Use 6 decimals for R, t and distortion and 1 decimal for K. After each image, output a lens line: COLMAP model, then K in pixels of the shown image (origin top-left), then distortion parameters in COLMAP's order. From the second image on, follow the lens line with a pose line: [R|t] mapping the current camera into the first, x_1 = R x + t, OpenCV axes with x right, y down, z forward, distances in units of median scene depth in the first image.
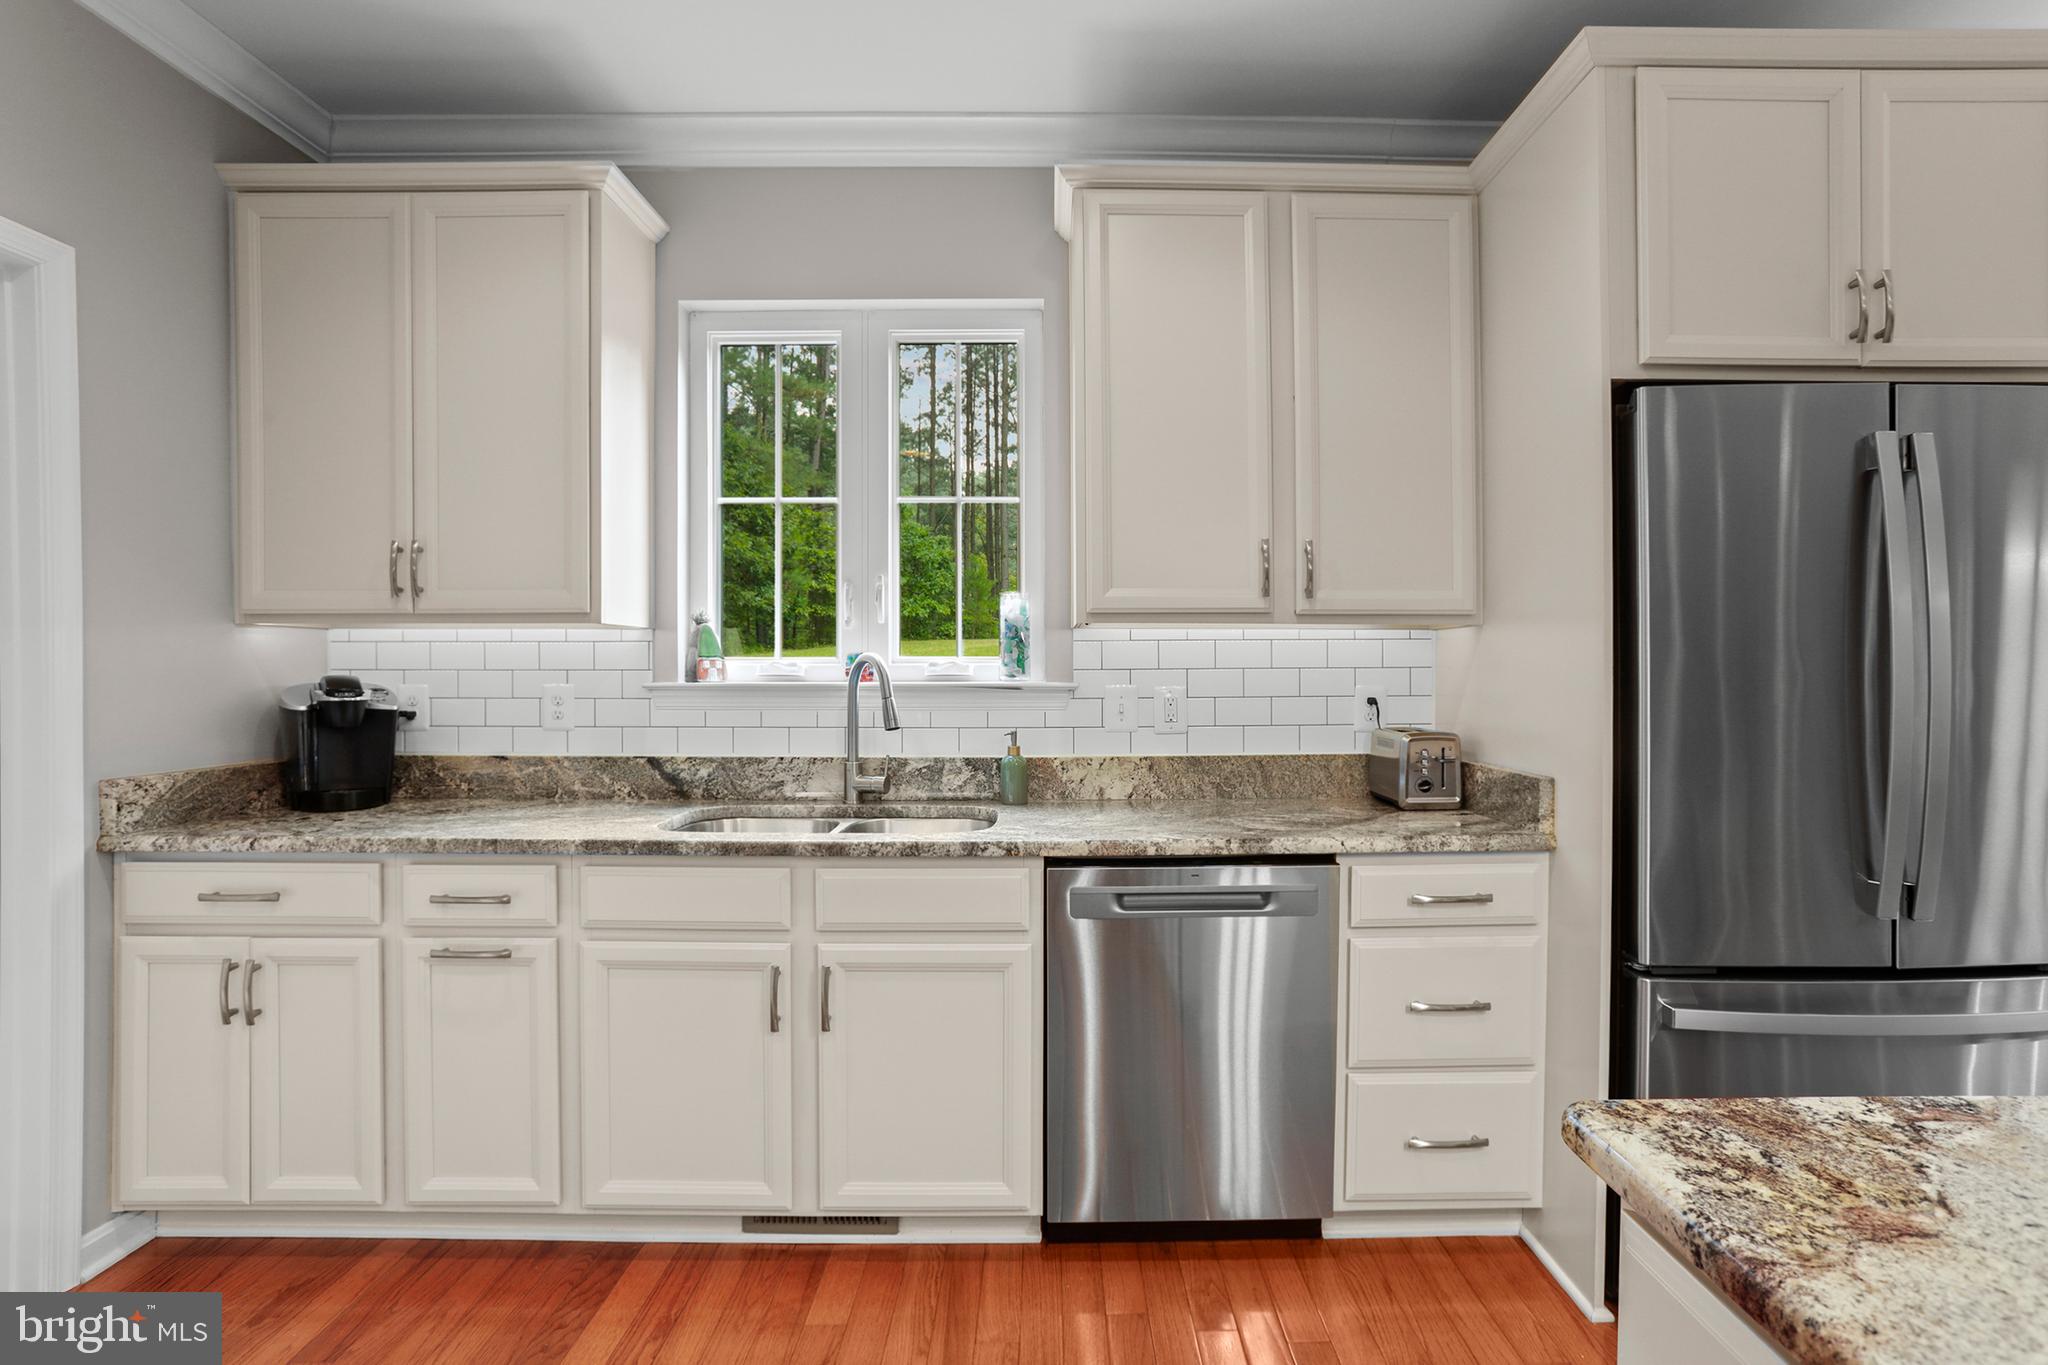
lens RADIAL K [[929.7, 0, 1049.8], [0, 929.7, 685.4], [0, 0, 1]] dist [-0.058225, 0.020001]
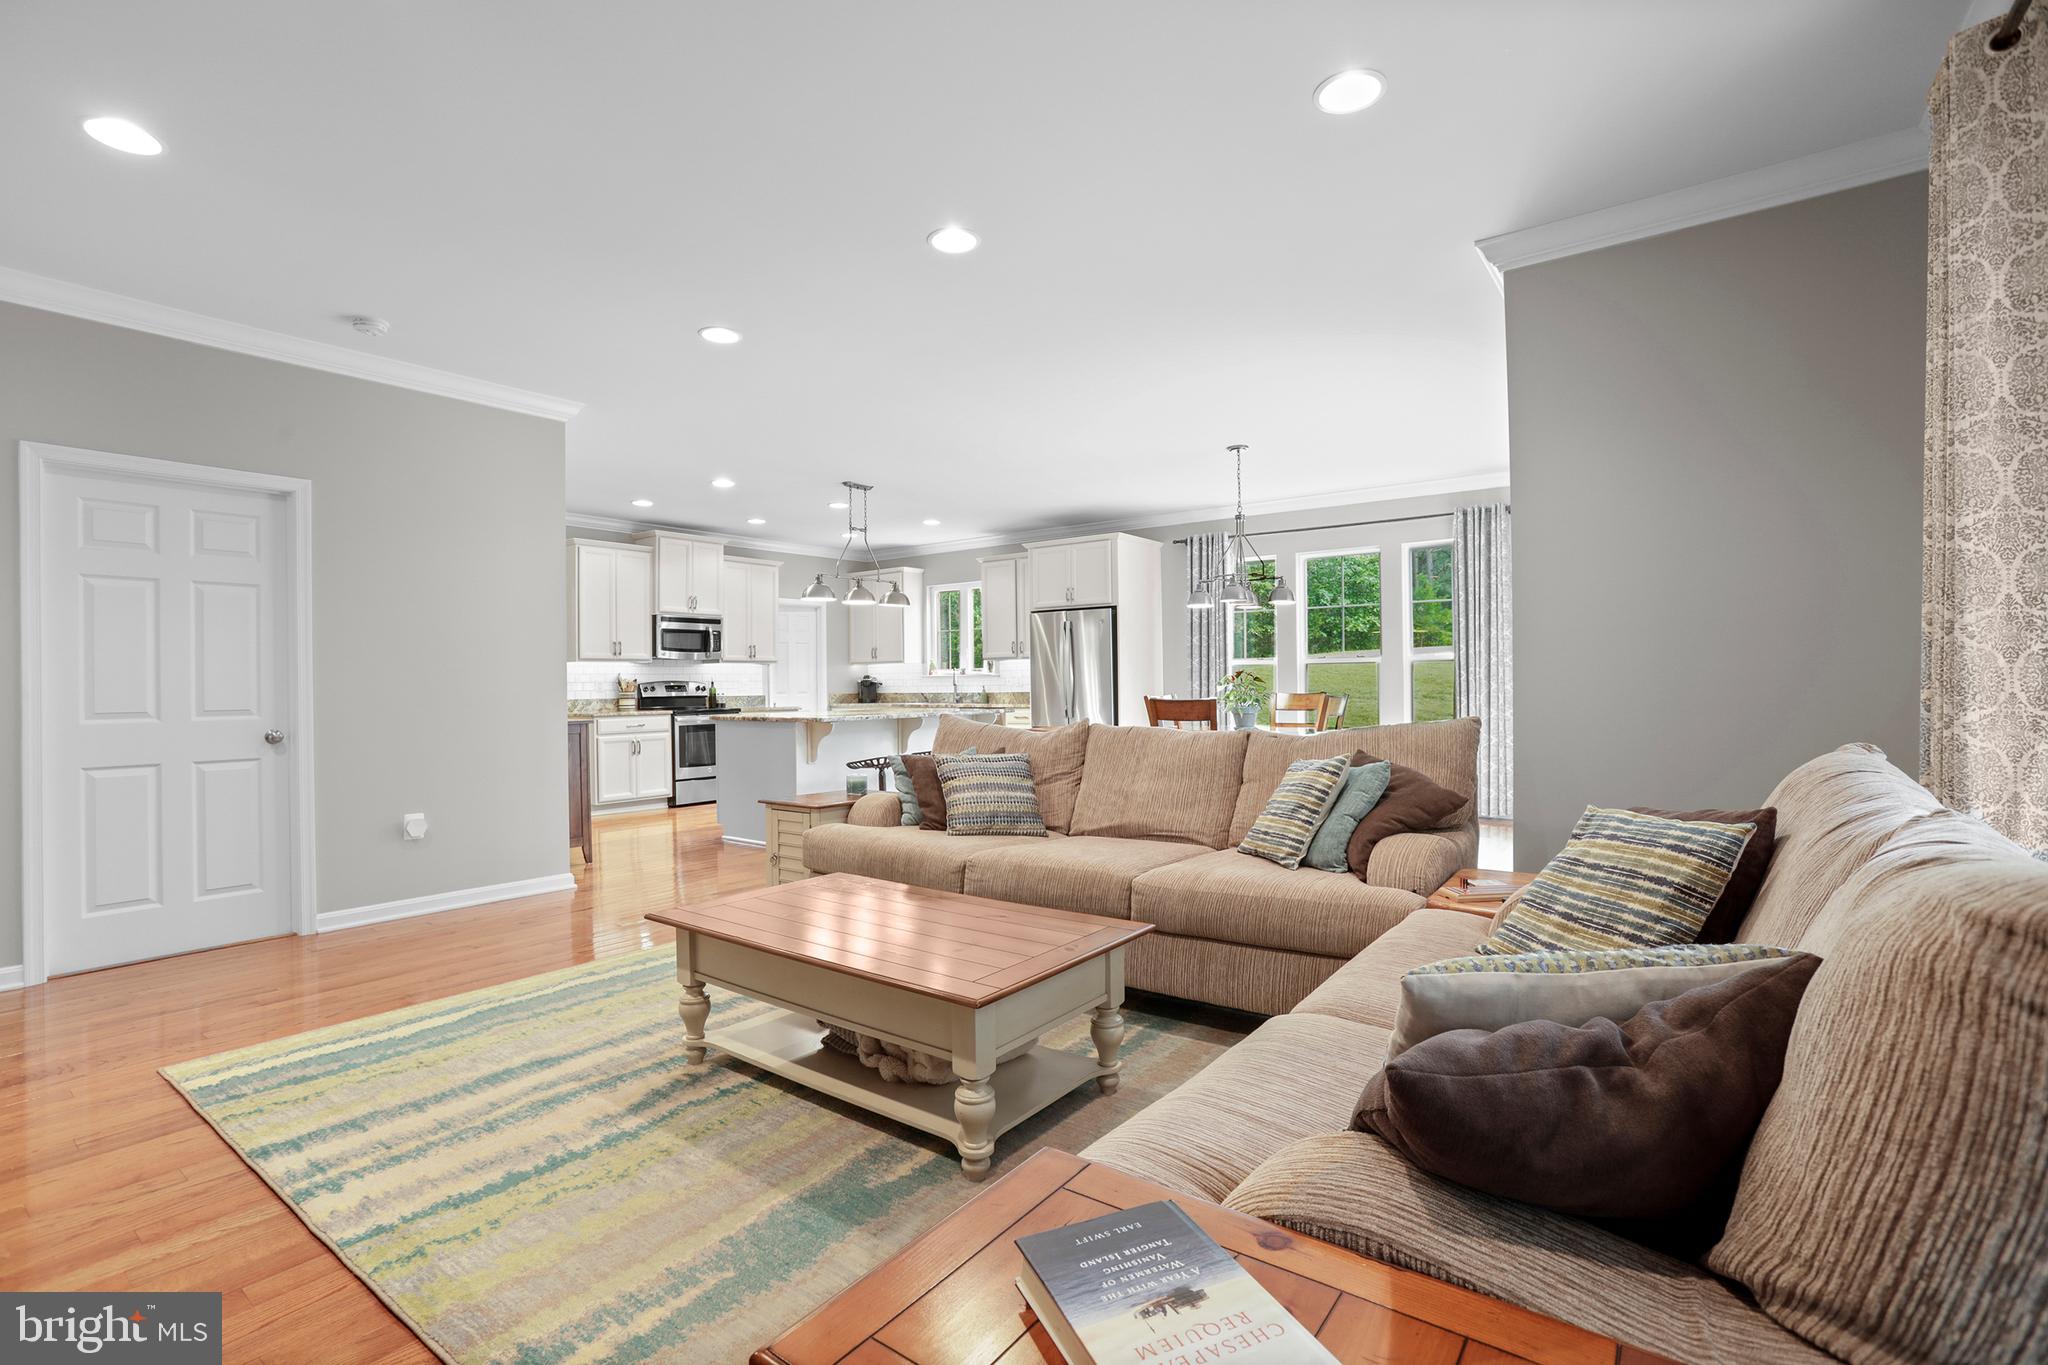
lens RADIAL K [[929.7, 0, 1020.4], [0, 929.7, 669.5], [0, 0, 1]] dist [-0.058225, 0.020001]
pose [[0.800706, -0.020667, -0.598701, 2.895913], [0.005601, 0.999619, -0.027015, 0.100163], [0.599031, 0.018278, 0.800517, -2.523065]]
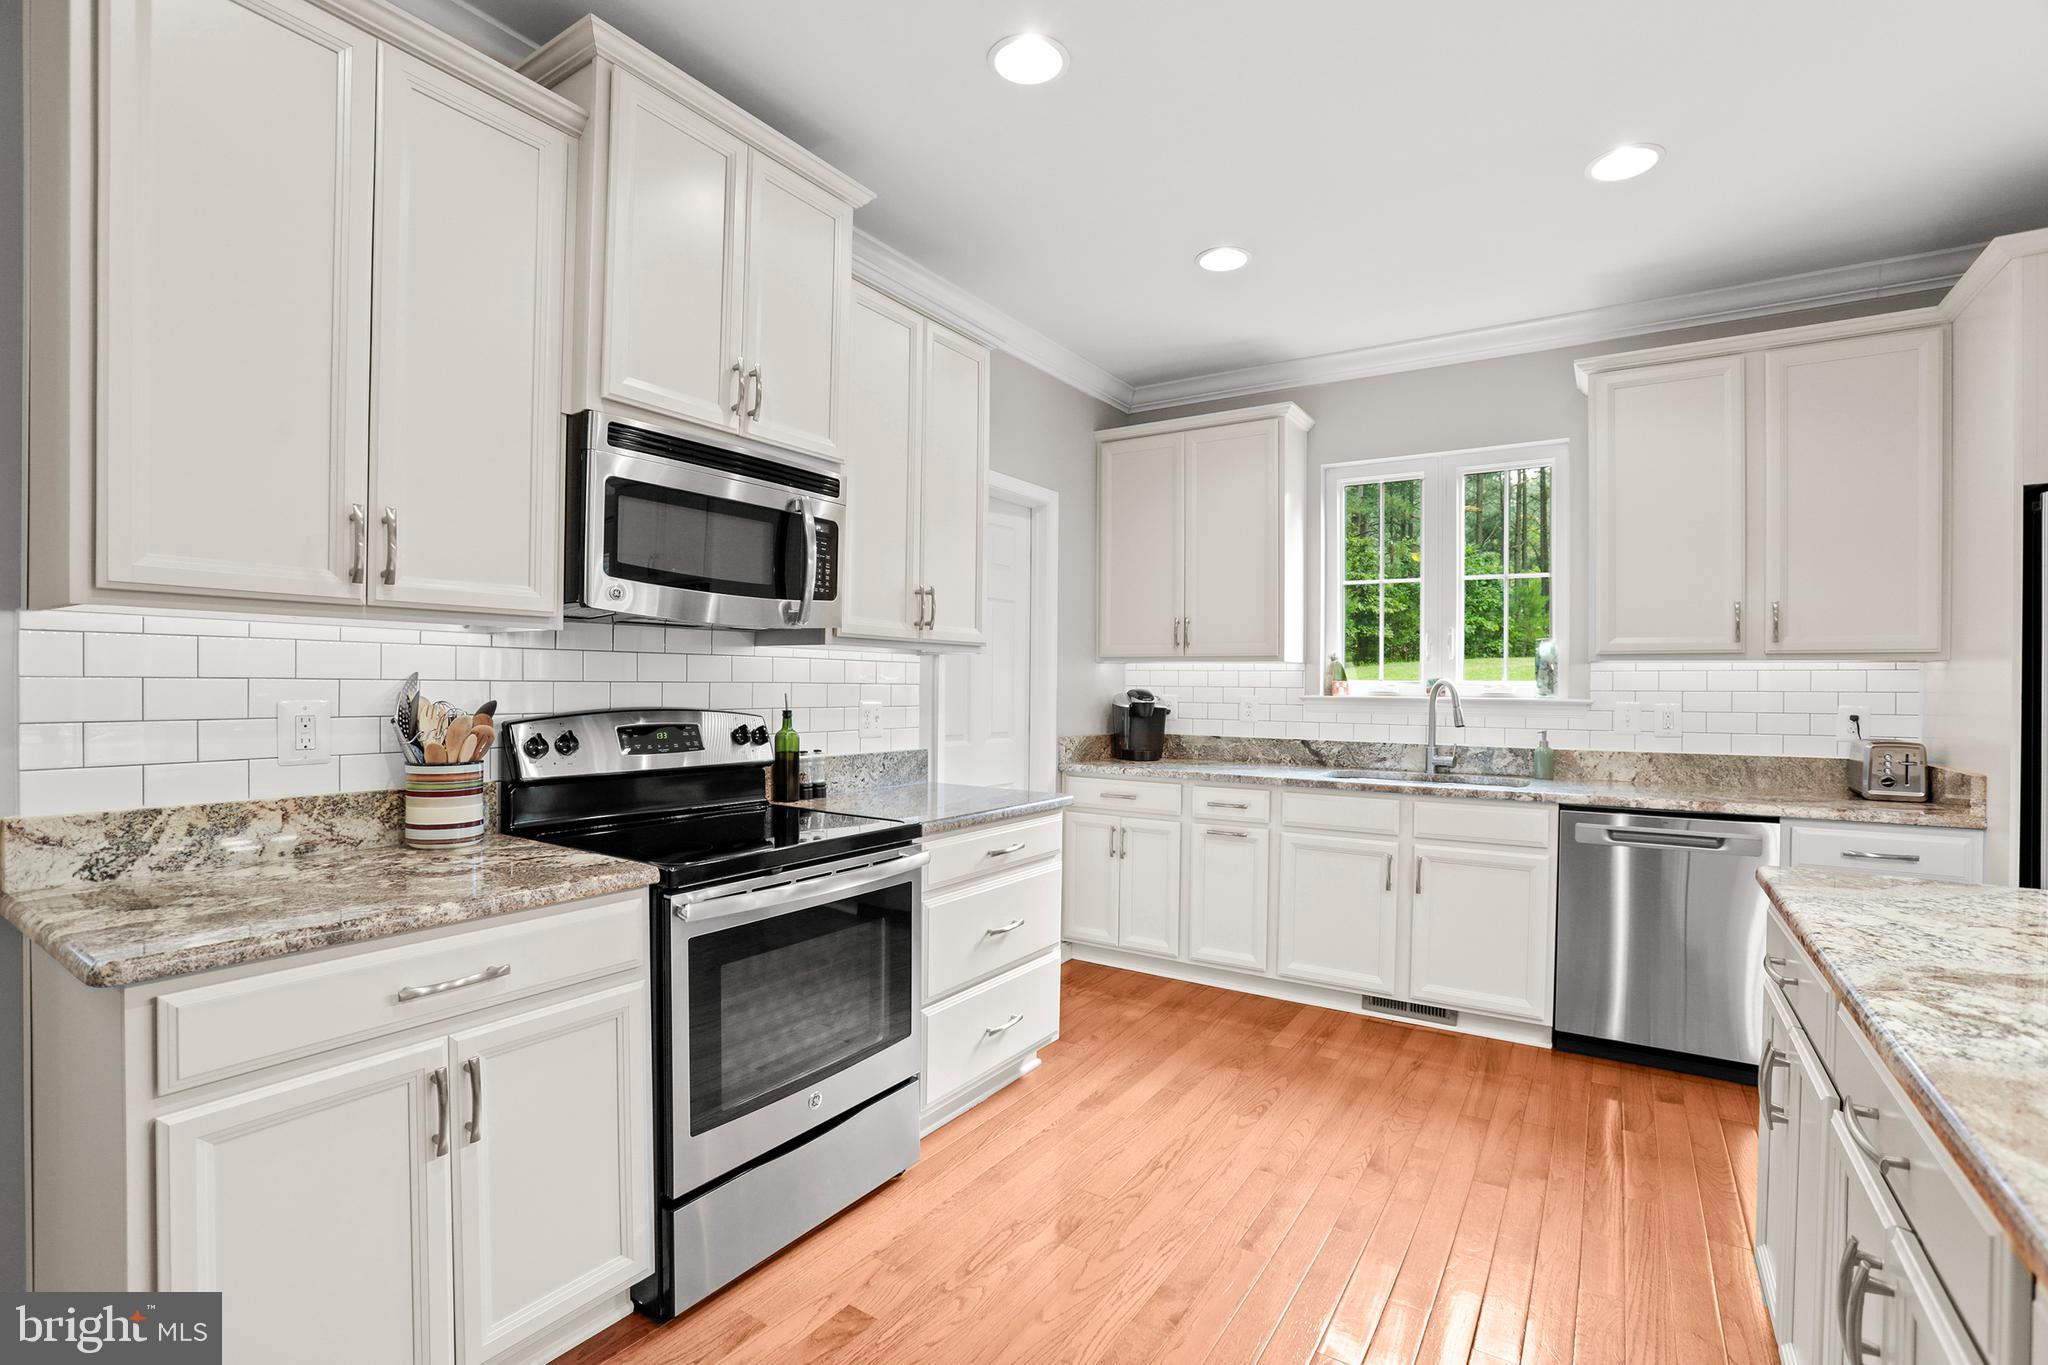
lens RADIAL K [[929.7, 0, 1037.8], [0, 929.7, 694.3], [0, 0, 1]] dist [-0.058225, 0.020001]
pose [[0.841493, 0.013958, -0.540088, 0.077938], [-0.017474, 0.999846, -0.001386, 0.006632], [0.539986, 0.010604, 0.841607, -0.770499]]
